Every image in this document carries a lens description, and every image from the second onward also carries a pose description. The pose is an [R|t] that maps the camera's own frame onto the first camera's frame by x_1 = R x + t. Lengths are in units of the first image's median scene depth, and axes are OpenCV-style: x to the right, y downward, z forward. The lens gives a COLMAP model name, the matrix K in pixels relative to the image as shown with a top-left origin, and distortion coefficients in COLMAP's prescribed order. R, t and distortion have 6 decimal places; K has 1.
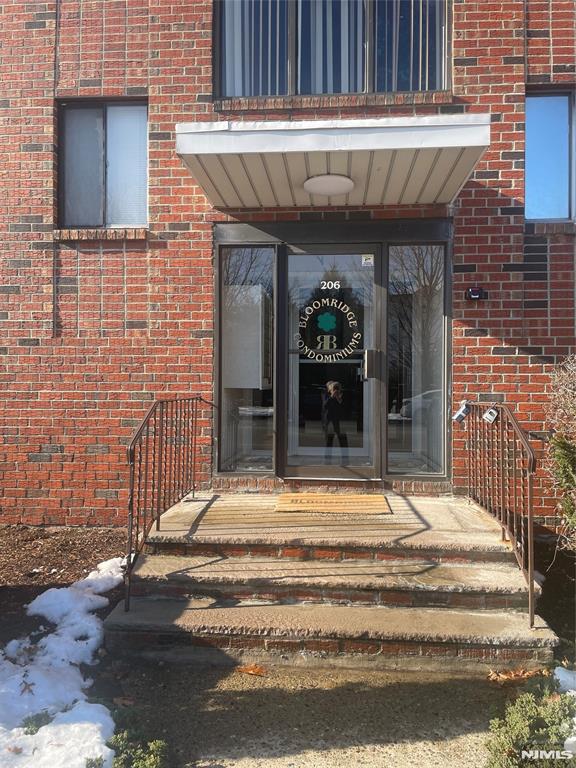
lens RADIAL K [[584.3, 0, 287.0], [0, 584.3, 383.3], [0, 0, 1]] dist [0.076169, -0.000116]
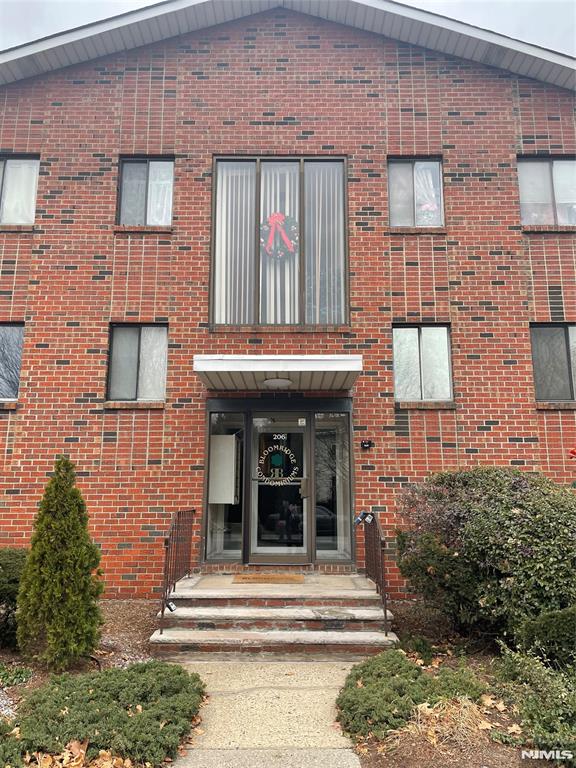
lens RADIAL K [[584.3, 0, 289.2], [0, 584.3, 381.9], [0, 0, 1]] dist [0.076169, -0.000116]
pose [[0.996619, 0.012907, 0.081143, -0.029763], [0.003282, 0.980543, -0.196278, -0.001569], [-0.082098, 0.195880, 0.977185, -0.588434]]
